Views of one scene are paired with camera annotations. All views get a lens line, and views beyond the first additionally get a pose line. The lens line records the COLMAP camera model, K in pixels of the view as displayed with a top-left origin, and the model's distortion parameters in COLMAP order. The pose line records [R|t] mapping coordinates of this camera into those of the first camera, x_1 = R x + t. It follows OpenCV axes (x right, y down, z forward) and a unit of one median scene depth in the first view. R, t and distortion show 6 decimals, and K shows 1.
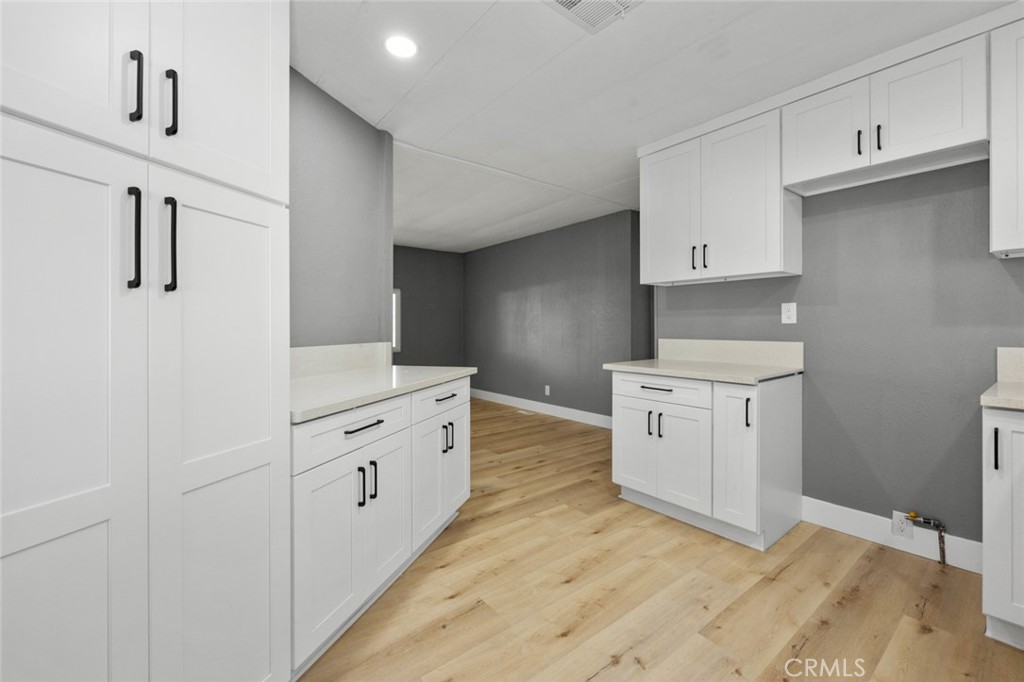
lens RADIAL K [[418.6, 0, 523.8], [0, 418.6, 328.9], [0, 0, 1]] dist [-0.003019, -0.000234]
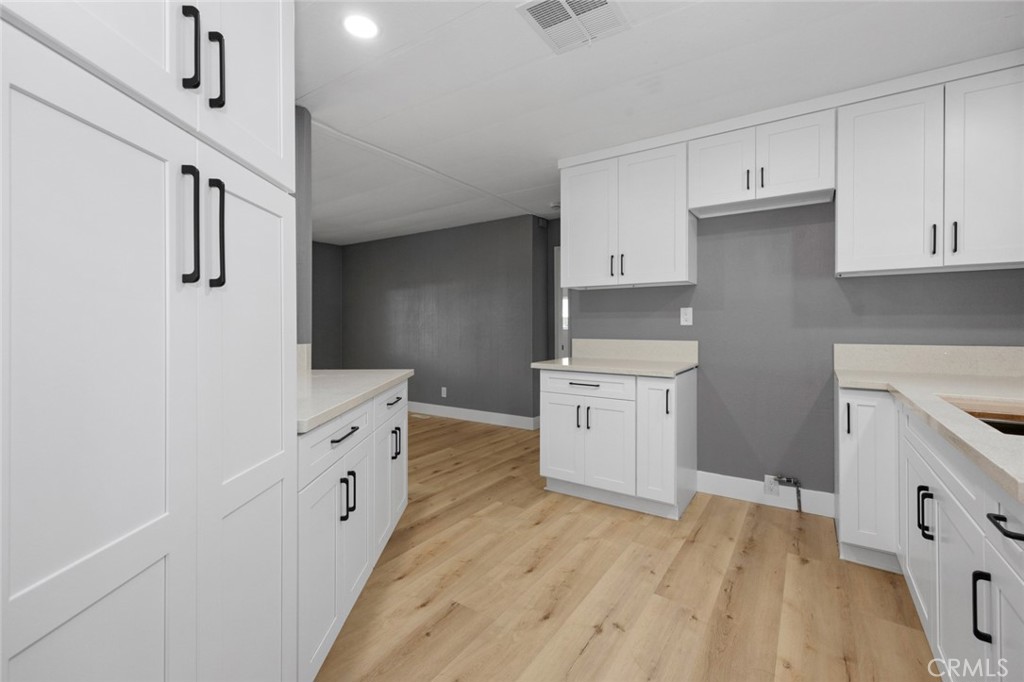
lens RADIAL K [[432.0, 0, 510.8], [0, 432.0, 328.1], [0, 0, 1]] dist [0.008090, -0.000063]
pose [[0.955663, 0.002406, 0.294454, -0.218448], [-0.001874, 0.999996, -0.002091, -0.001374], [-0.294458, 0.001447, 0.955663, -0.020115]]
